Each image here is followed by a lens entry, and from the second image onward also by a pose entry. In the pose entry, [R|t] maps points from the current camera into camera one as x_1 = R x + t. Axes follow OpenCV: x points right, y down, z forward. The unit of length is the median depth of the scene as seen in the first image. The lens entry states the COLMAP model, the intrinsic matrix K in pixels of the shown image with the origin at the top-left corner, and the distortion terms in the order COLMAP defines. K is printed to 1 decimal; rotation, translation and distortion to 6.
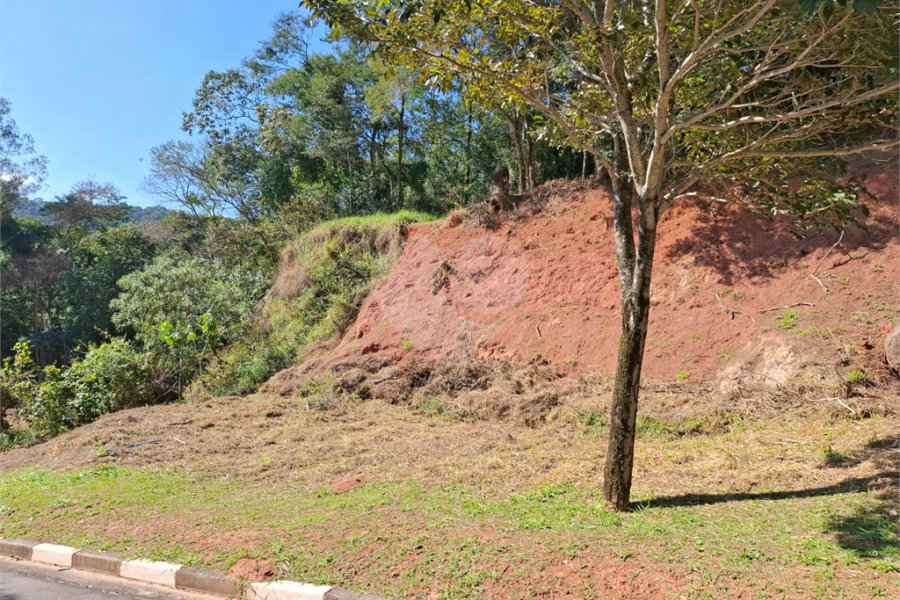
lens RADIAL K [[625.5, 0, 451.8], [0, 625.5, 305.3], [0, 0, 1]] dist [0.110019, -0.139280]
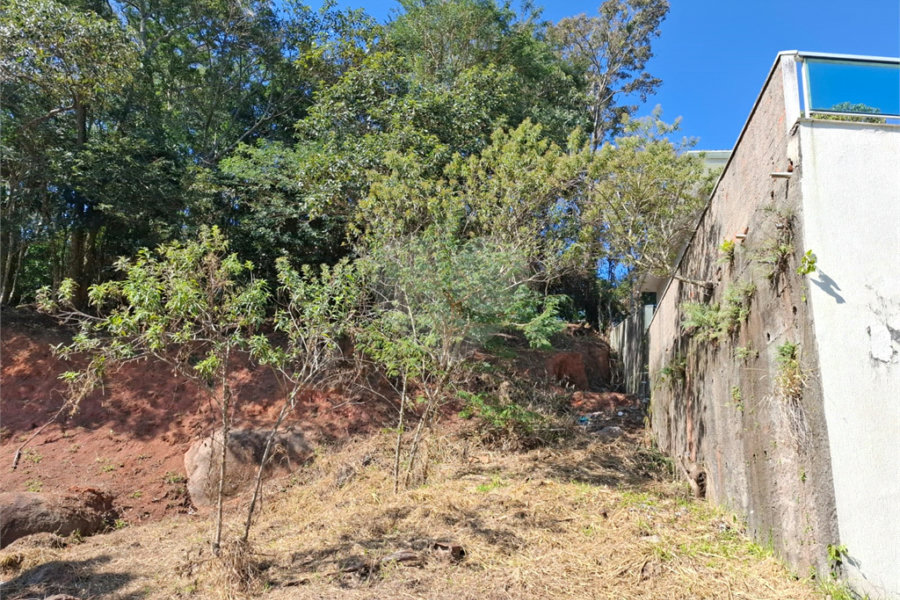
lens RADIAL K [[625.5, 0, 451.8], [0, 625.5, 305.3], [0, 0, 1]] dist [0.110019, -0.139280]
pose [[0.822165, 0.195993, 0.534445, 0.442732], [-0.075855, 0.968207, -0.238372, -0.065437], [-0.564172, 0.155441, 0.810893, -0.206333]]
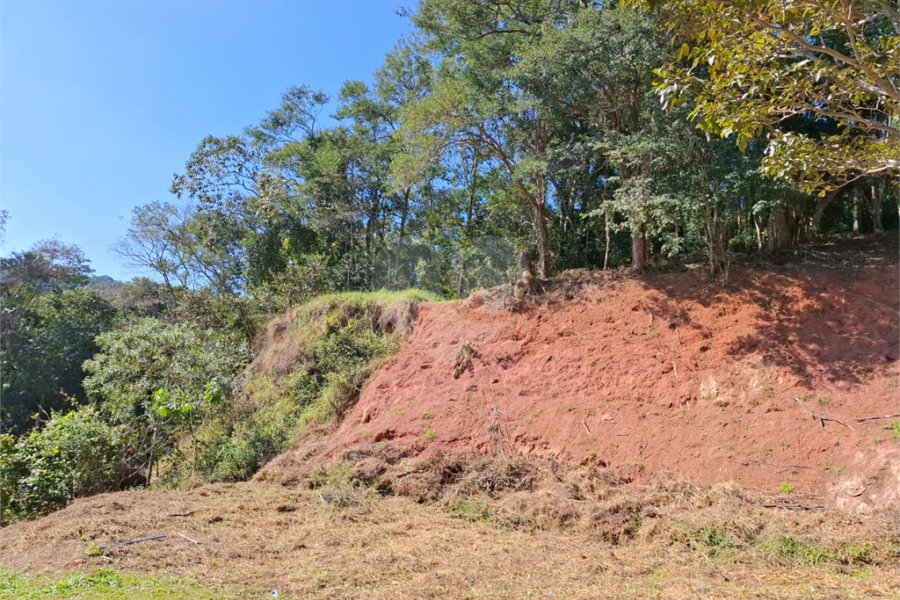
lens RADIAL K [[625.5, 0, 451.8], [0, 625.5, 305.3], [0, 0, 1]] dist [0.110019, -0.139280]
pose [[0.994113, 0.076803, 0.076429, -0.134859], [-0.064503, 0.986257, -0.152104, 0.019913], [-0.087061, 0.146279, 0.985405, 0.110314]]
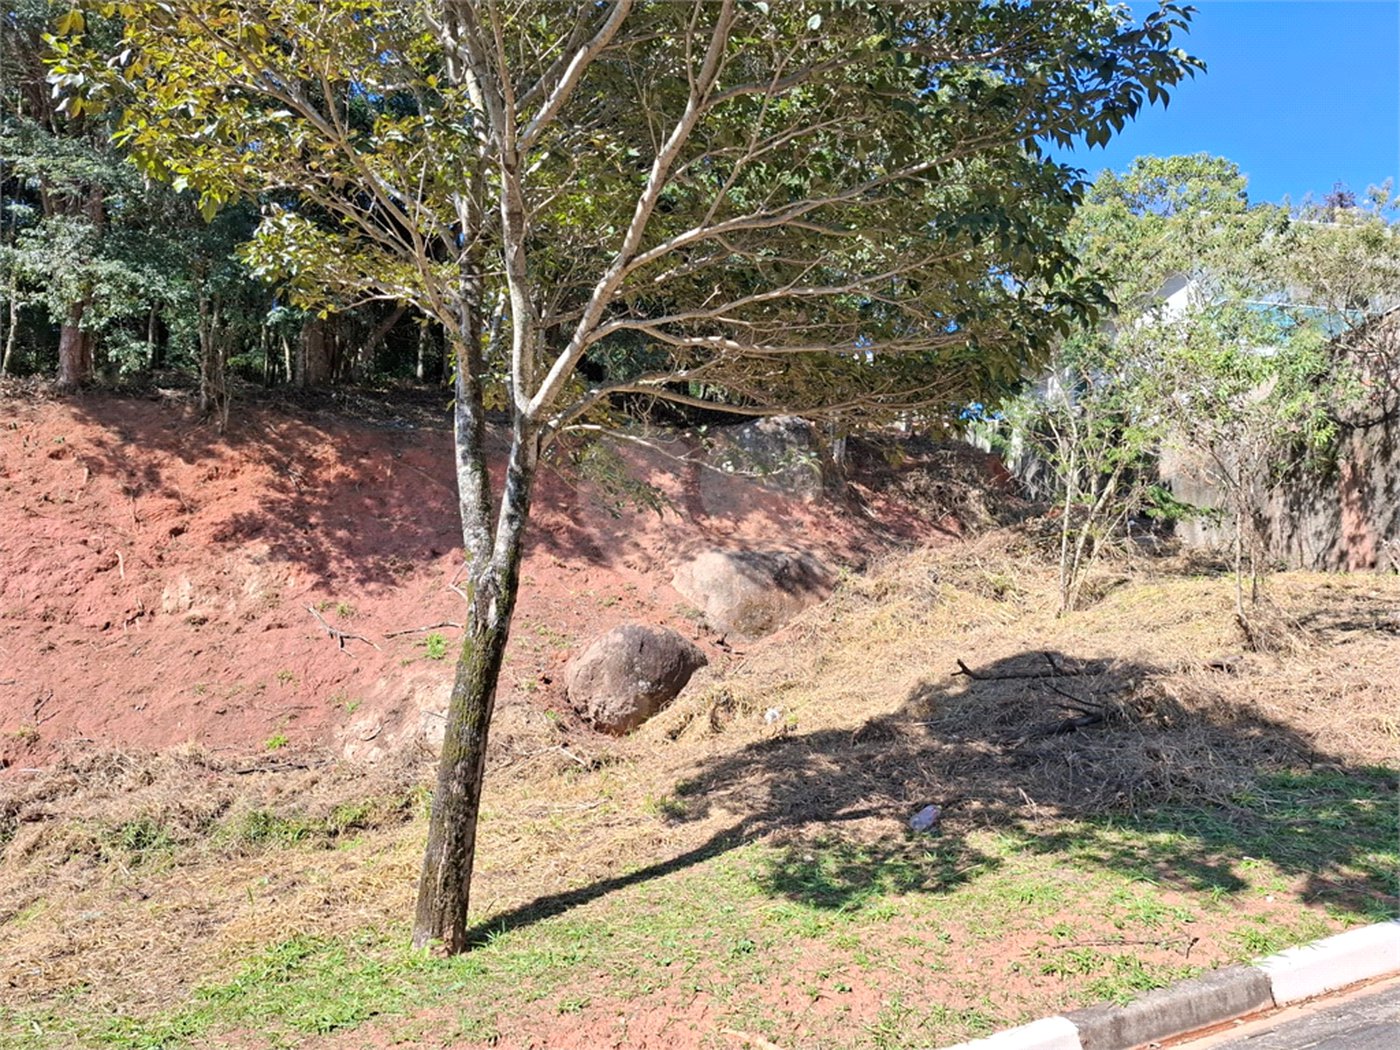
lens RADIAL K [[984.6, 0, 711.4], [0, 984.6, 521.1], [0, 0, 1]] dist [0.100179, -0.109407]
pose [[0.597549, 0.116297, 0.793354, -0.117409], [-0.015810, 0.990943, -0.133353, 0.020087], [-0.801676, 0.067142, 0.593976, 0.089163]]
